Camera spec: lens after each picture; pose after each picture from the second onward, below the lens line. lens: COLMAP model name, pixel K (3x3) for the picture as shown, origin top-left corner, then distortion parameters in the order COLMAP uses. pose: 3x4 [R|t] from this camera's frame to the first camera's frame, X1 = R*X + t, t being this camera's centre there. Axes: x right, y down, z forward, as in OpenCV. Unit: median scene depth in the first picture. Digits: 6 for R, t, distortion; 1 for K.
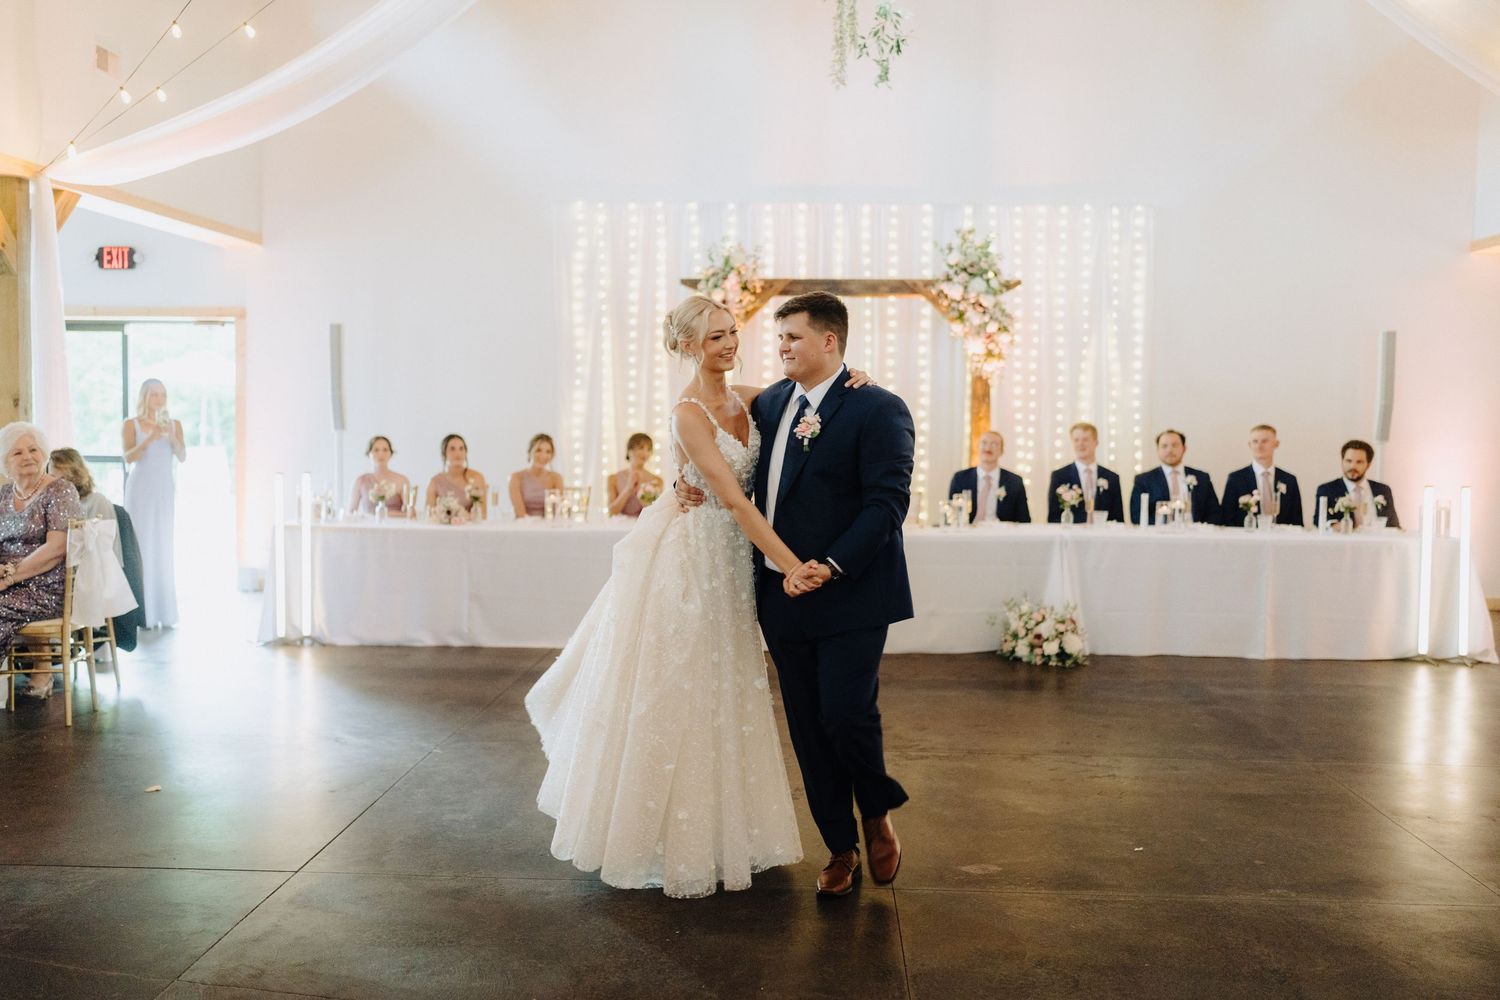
lens RADIAL K [[1487.4, 0, 726.1], [0, 1487.4, 479.3], [0, 0, 1]] dist [0.002582, 0.015263]
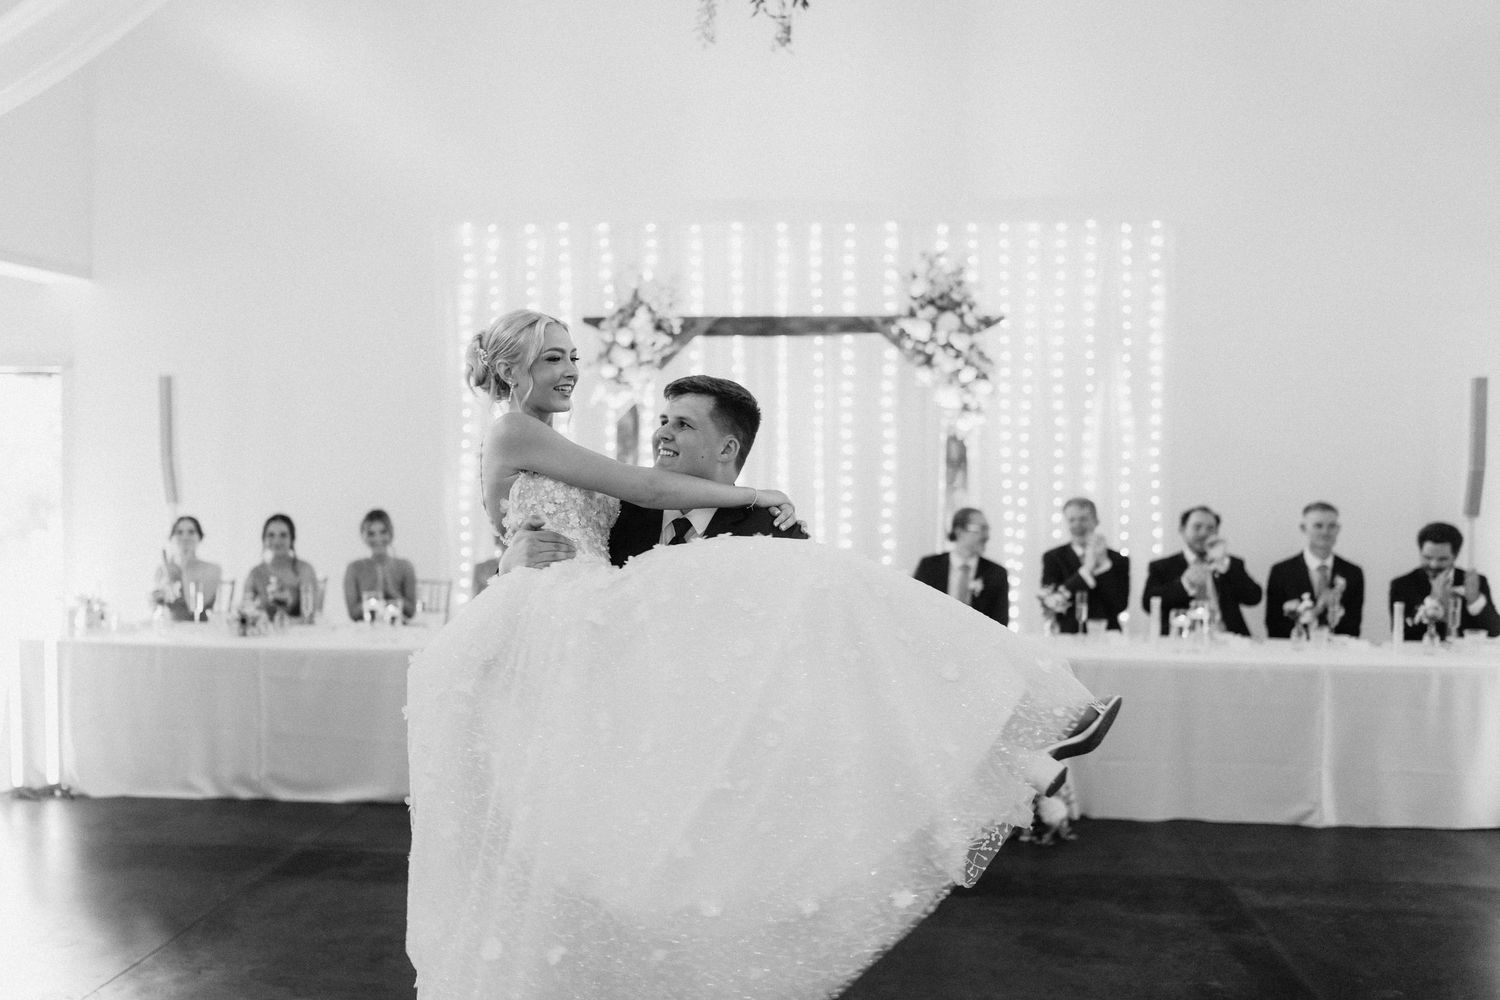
lens RADIAL K [[1492.1, 0, 712.9], [0, 1492.1, 491.9], [0, 0, 1]] dist [0.009562, -0.000839]
pose [[0.999225, -0.003305, -0.039218, 0.073709], [0.002583, 0.999827, -0.018445, -0.025152], [0.039272, 0.018329, 0.999060, 0.199405]]
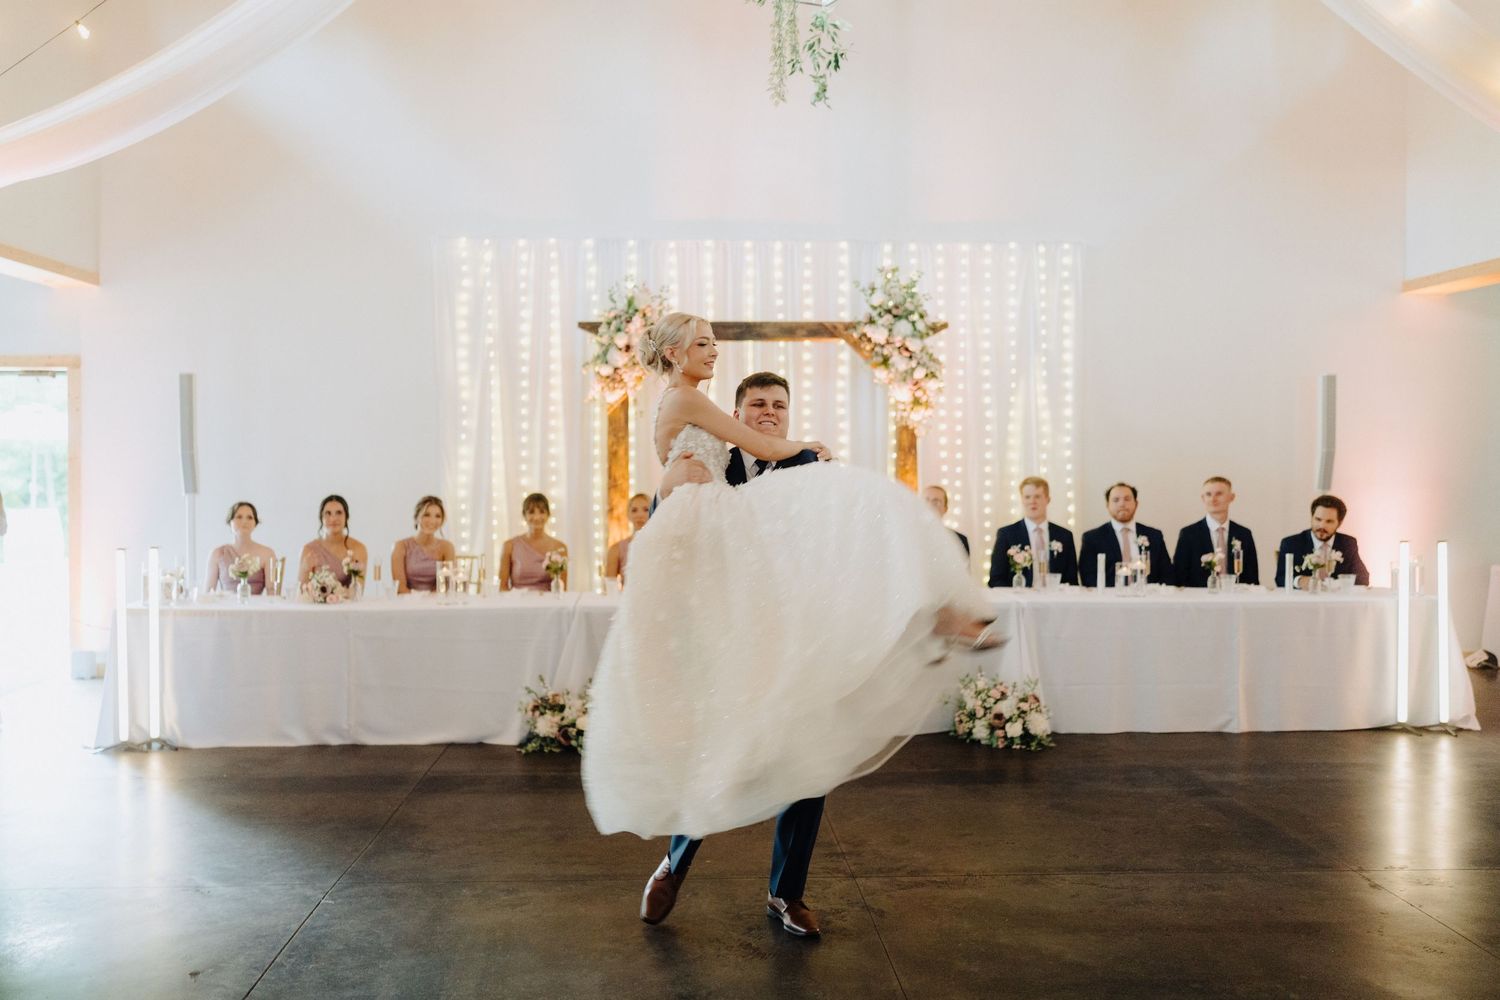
lens RADIAL K [[1491.0, 0, 740.9], [0, 1491.0, 481.3], [0, 0, 1]] dist [0.003477, 0.005489]
pose [[0.994582, -0.013514, 0.103075, -0.027873], [0.016571, 0.999446, -0.028866, -0.009980], [-0.102628, 0.030418, 0.994255, 0.090352]]
